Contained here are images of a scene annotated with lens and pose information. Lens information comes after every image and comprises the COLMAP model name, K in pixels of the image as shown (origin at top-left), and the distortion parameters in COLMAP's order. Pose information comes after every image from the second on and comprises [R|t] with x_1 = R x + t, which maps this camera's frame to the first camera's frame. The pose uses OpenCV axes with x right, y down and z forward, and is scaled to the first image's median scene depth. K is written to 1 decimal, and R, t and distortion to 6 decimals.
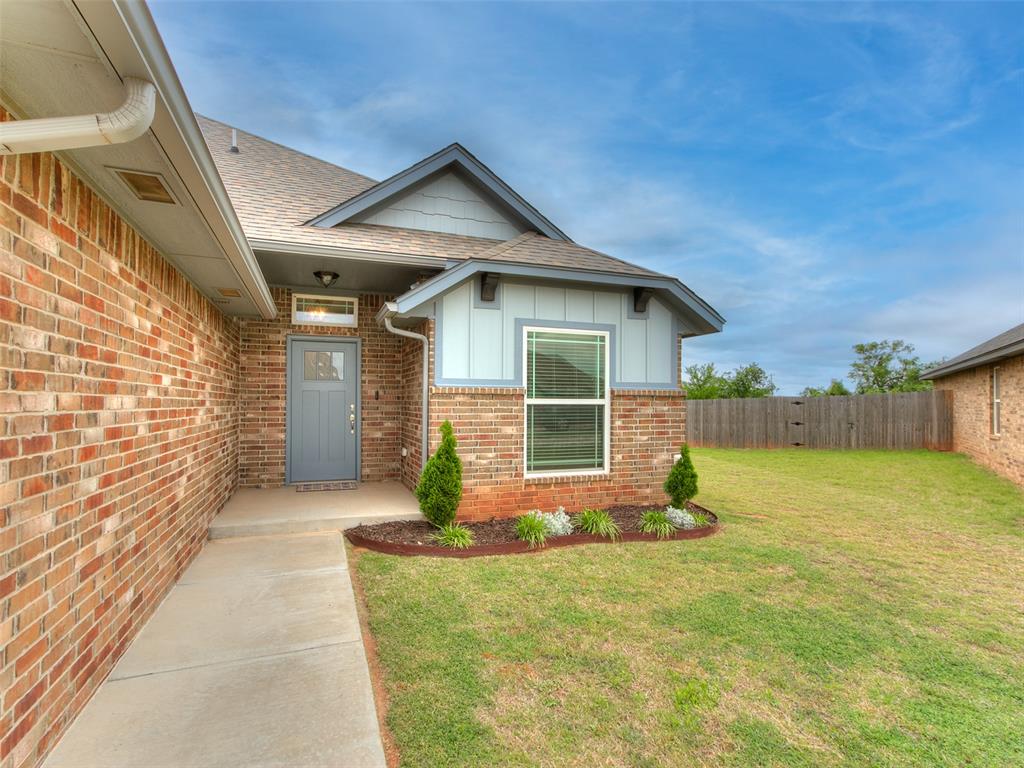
lens RADIAL K [[536.7, 0, 511.9], [0, 536.7, 390.3], [0, 0, 1]] dist [-0.006757, 0.007911]
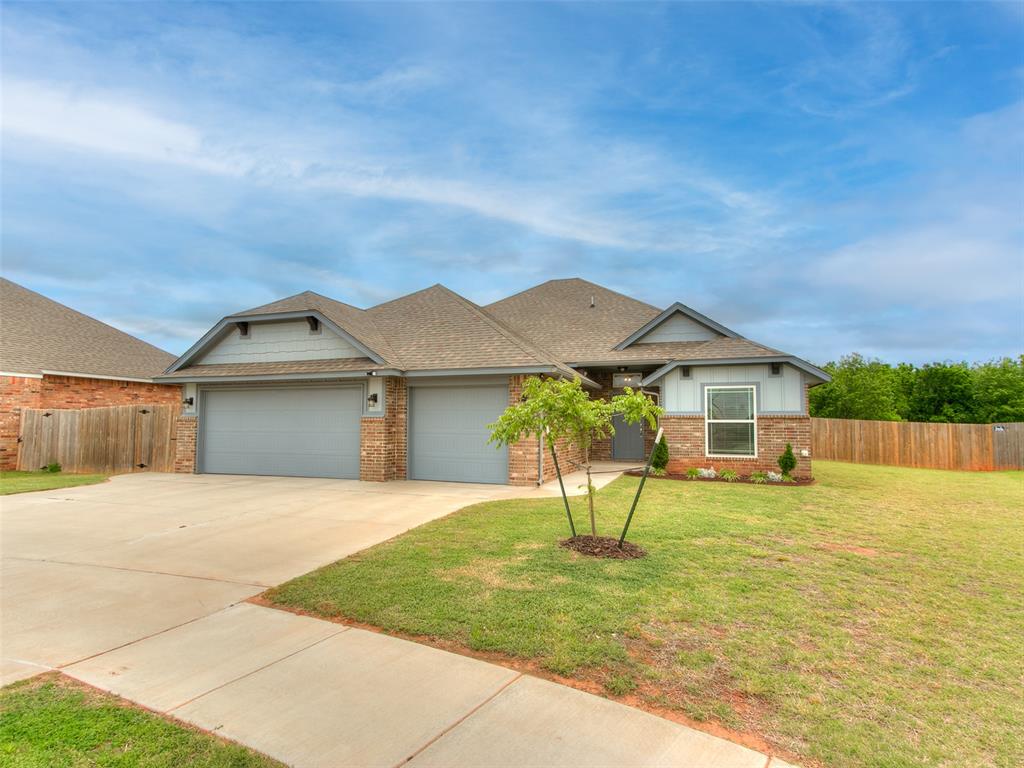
lens RADIAL K [[536.7, 0, 512.8], [0, 536.7, 387.9], [0, 0, 1]] dist [-0.006757, 0.007911]
pose [[0.773848, -0.042272, -0.631959, 0.780562], [0.014198, 0.998677, -0.049415, -0.017350], [0.633212, 0.029267, 0.773425, -1.150237]]
